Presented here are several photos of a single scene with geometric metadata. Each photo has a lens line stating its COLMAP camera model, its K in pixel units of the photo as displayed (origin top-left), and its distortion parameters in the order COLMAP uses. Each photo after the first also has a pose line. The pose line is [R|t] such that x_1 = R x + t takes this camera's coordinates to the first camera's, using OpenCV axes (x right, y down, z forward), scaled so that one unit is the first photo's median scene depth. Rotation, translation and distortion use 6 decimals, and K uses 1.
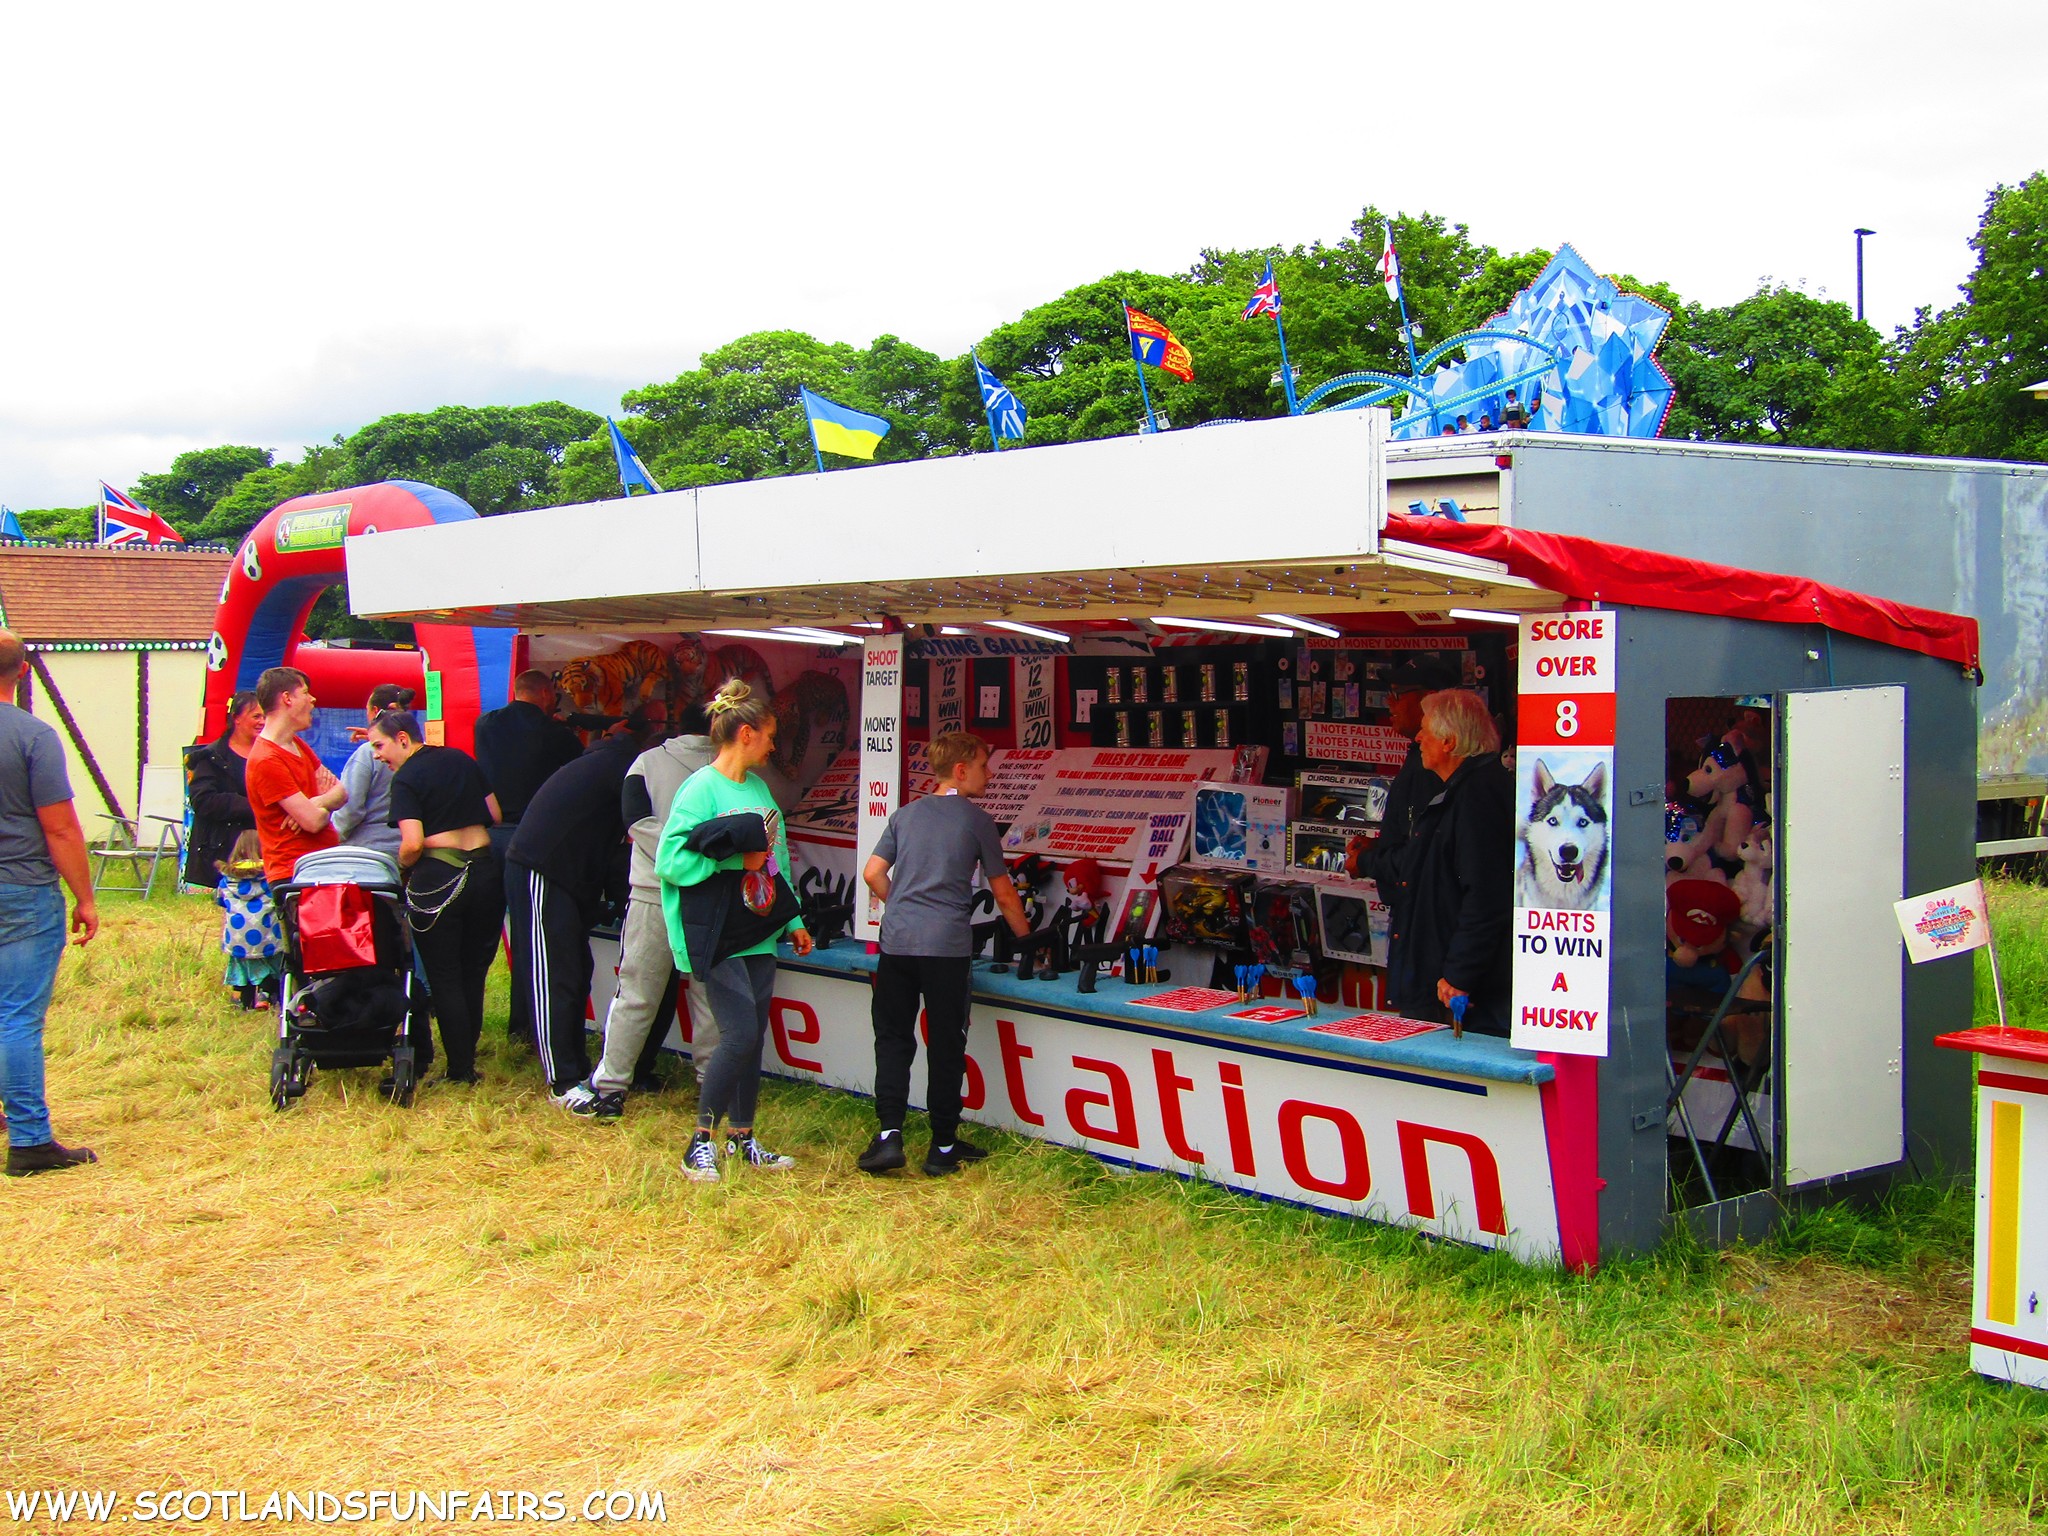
lens RADIAL K [[2317.5, 0, 1024.7], [0, 2317.5, 767.1], [0, 0, 1]] dist [-0.015816, 0.000000]
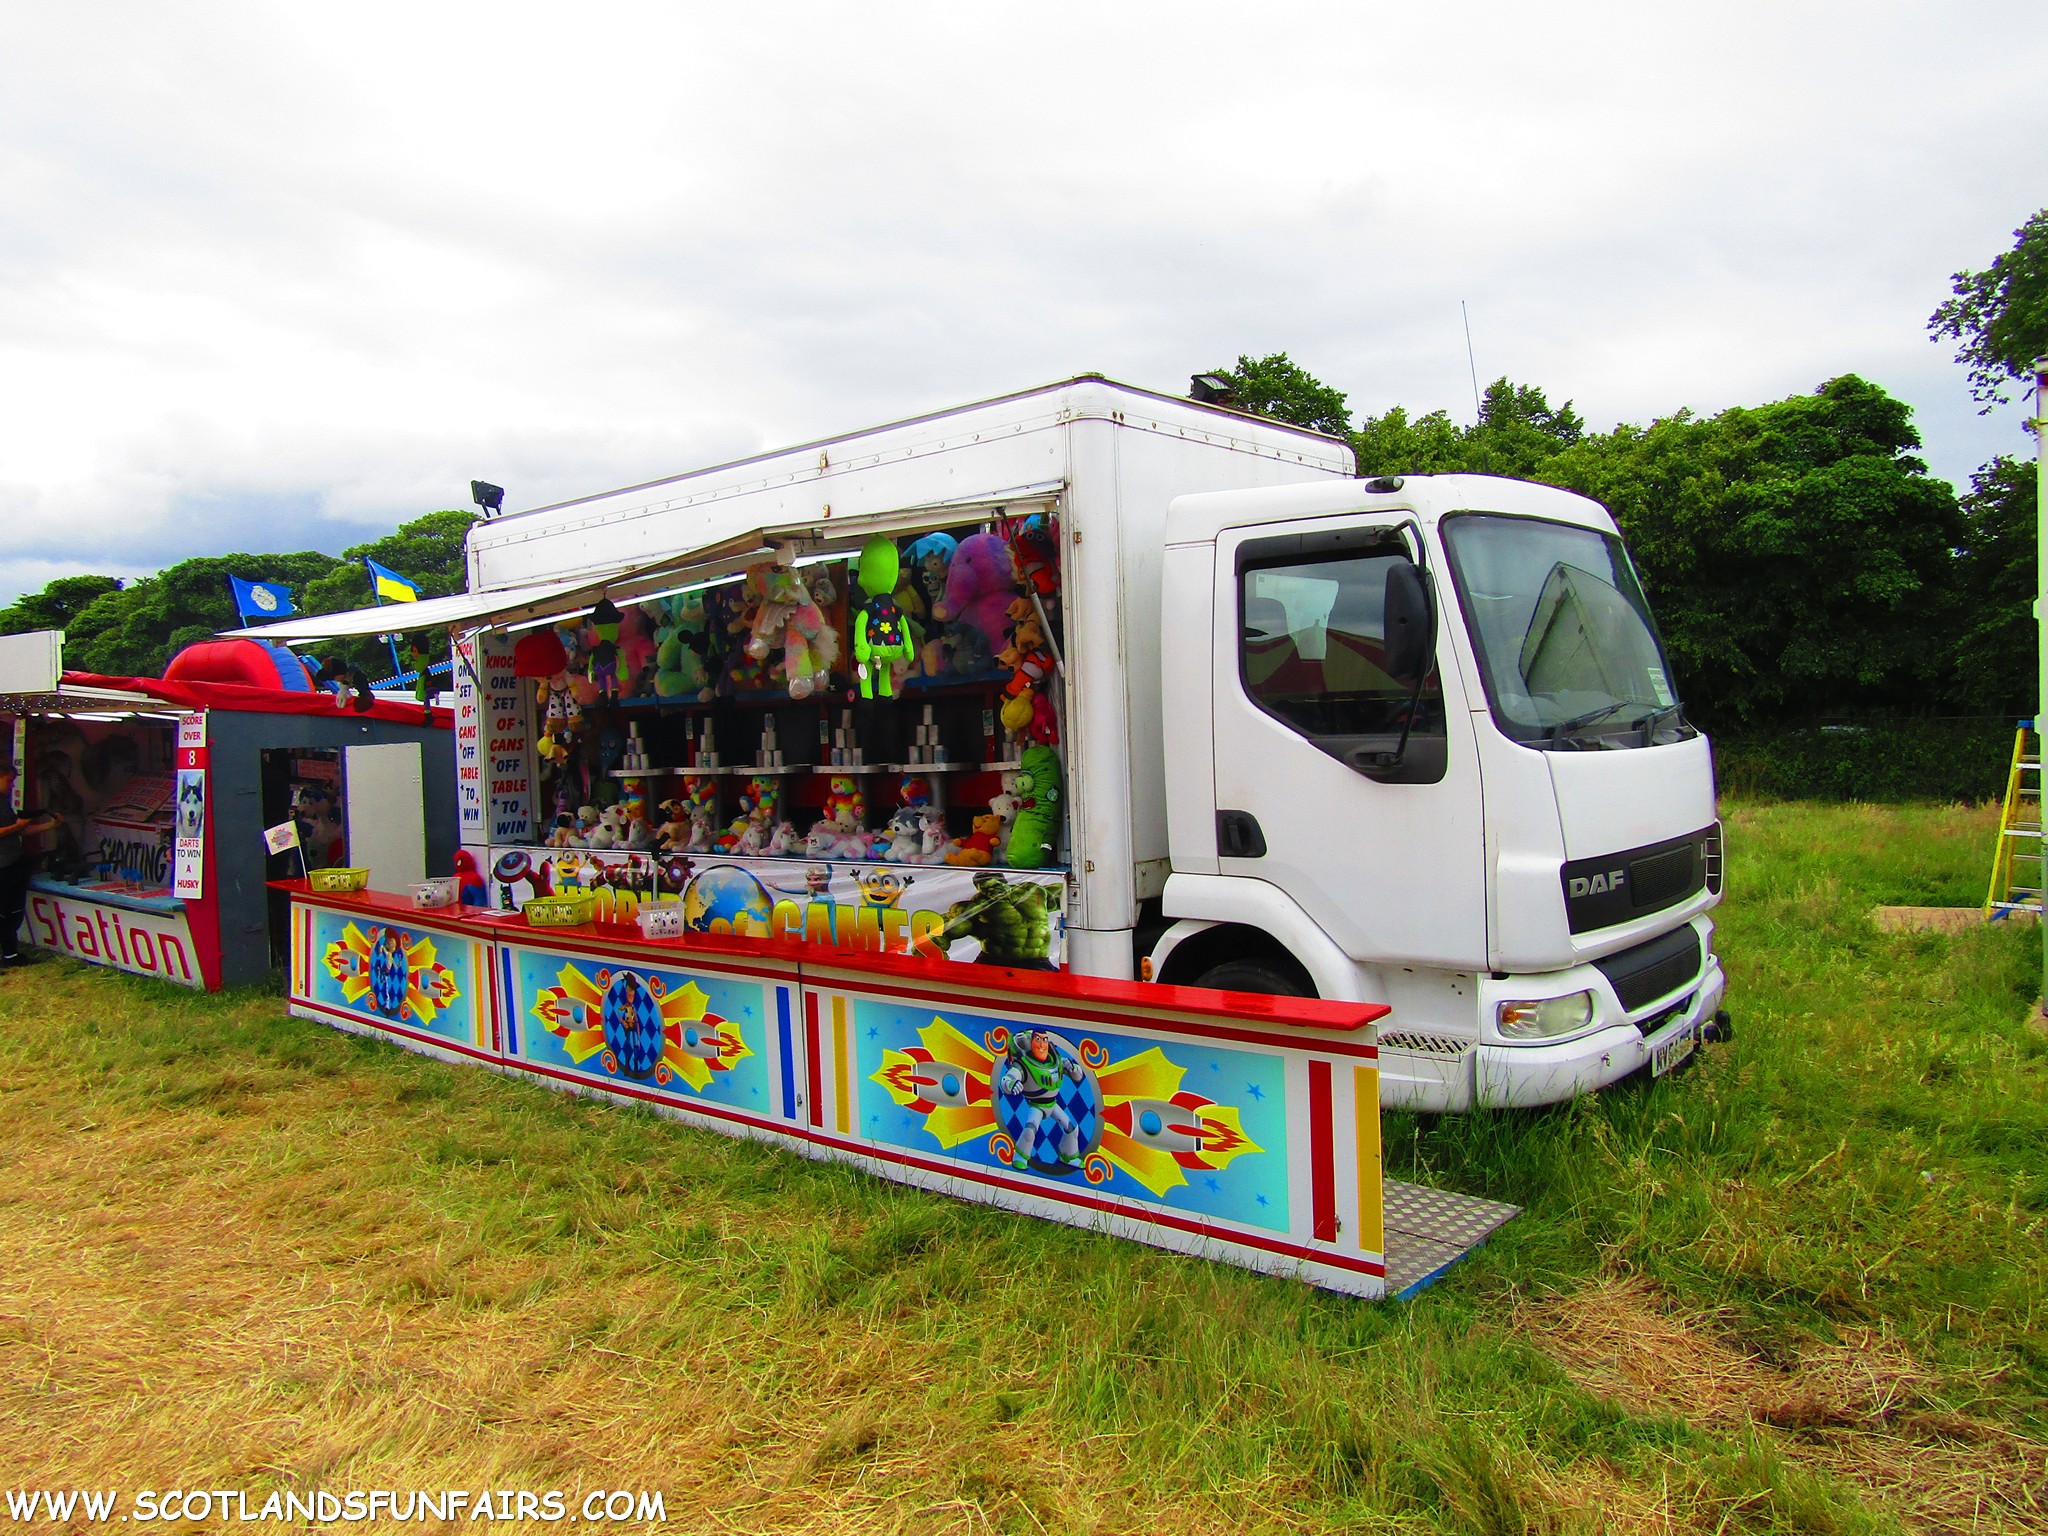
lens RADIAL K [[1479.9, 0, 1023.1], [0, 1479.9, 763.1], [0, 0, 1]] dist [-0.000560, 0.000678]
pose [[0.979769, -0.009492, 0.199905, 0.639104], [0.012444, 0.999831, -0.013513, 0.013057], [-0.199743, 0.015727, 0.979722, -0.550521]]
